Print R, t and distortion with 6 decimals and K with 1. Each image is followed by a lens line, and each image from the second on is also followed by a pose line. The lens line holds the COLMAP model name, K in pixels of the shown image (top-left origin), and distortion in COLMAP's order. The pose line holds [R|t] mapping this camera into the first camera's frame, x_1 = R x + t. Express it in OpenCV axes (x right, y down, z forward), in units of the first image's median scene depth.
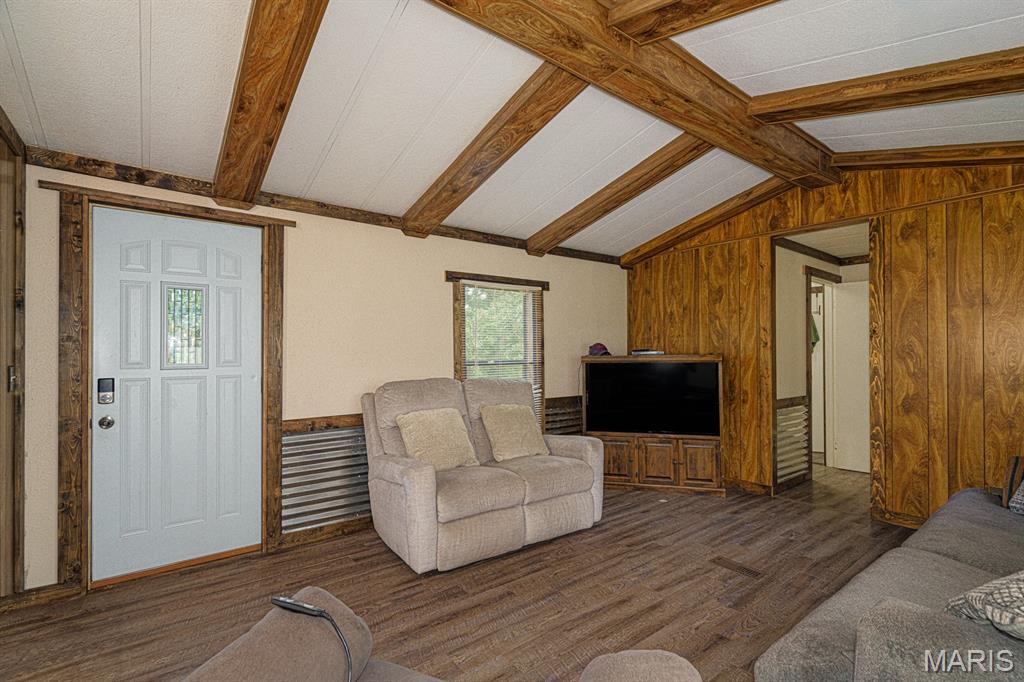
lens RADIAL K [[464.5, 0, 503.9], [0, 464.5, 344.5], [0, 0, 1]] dist [-0.010644, 0.000550]
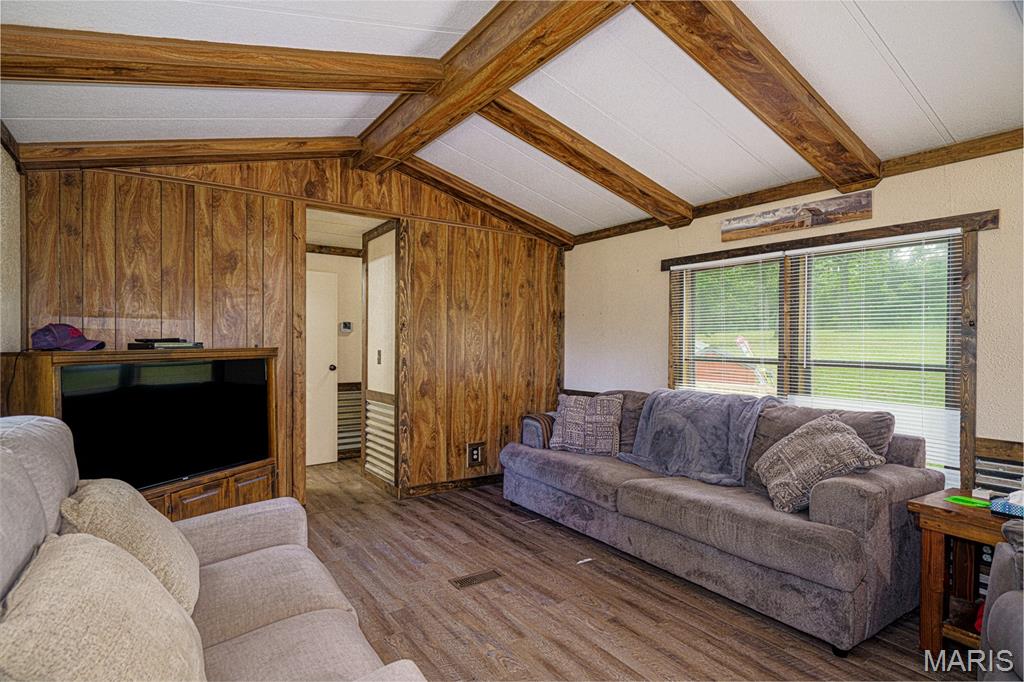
lens RADIAL K [[529.9, 0, 513.6], [0, 529.9, 347.6], [0, 0, 1]] dist [0.007110, 0.001640]
pose [[0.040681, -0.008308, 0.999138, -0.395318], [-0.022205, 0.999711, 0.009217, 0.006686], [-0.998925, -0.022561, 0.040484, 0.643509]]
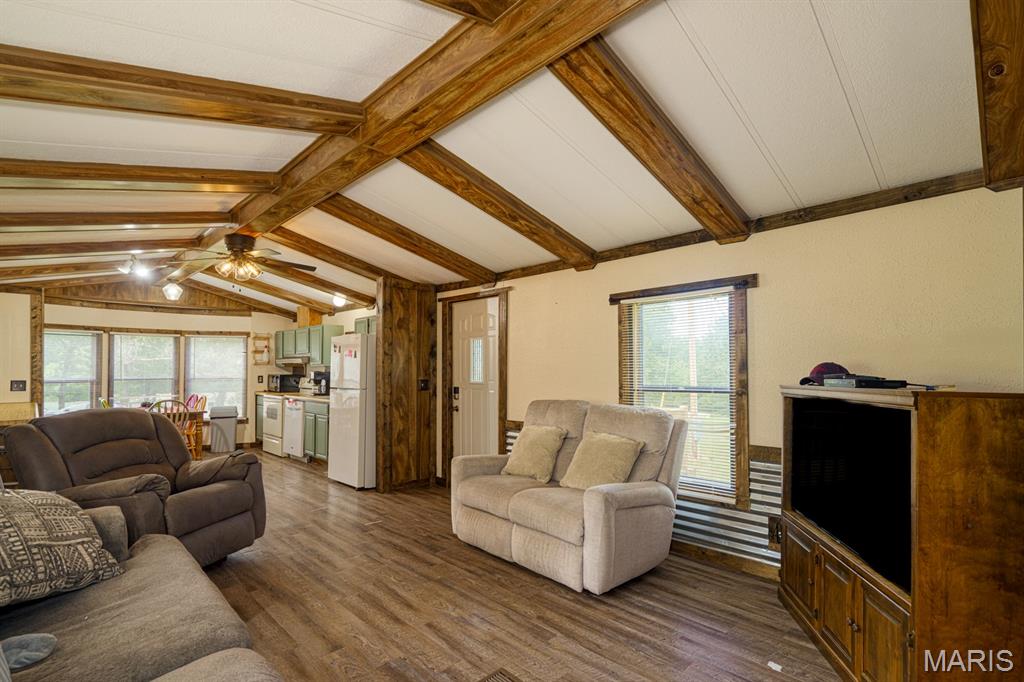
lens RADIAL K [[464.5, 0, 522.7], [0, 464.5, 362.5], [0, 0, 1]] dist [-0.010644, 0.000550]
pose [[0.162185, -0.016650, -0.986620, 0.867263], [0.015398, 0.999779, -0.014340, -0.001416], [0.986640, -0.012866, 0.162406, 0.680354]]
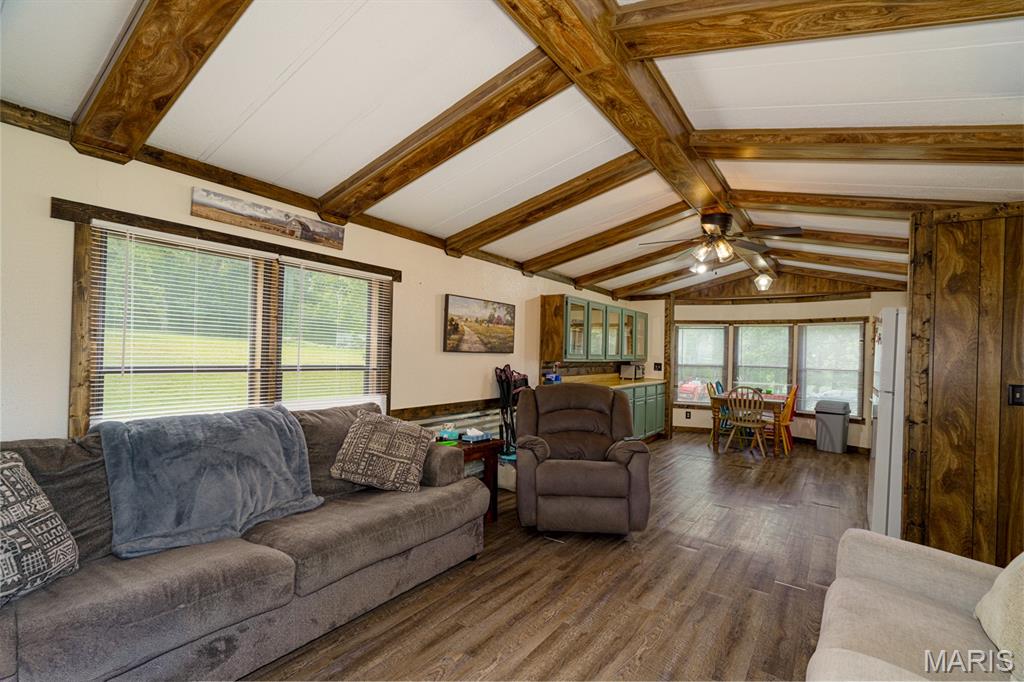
lens RADIAL K [[464.5, 0, 519.0], [0, 464.5, 346.2], [0, 0, 1]] dist [-0.010644, 0.000550]
pose [[-0.946106, -0.030500, -0.322417, 0.387501], [-0.023705, 0.999407, -0.024981, 0.001342], [0.322987, -0.015991, -0.946268, 1.068580]]
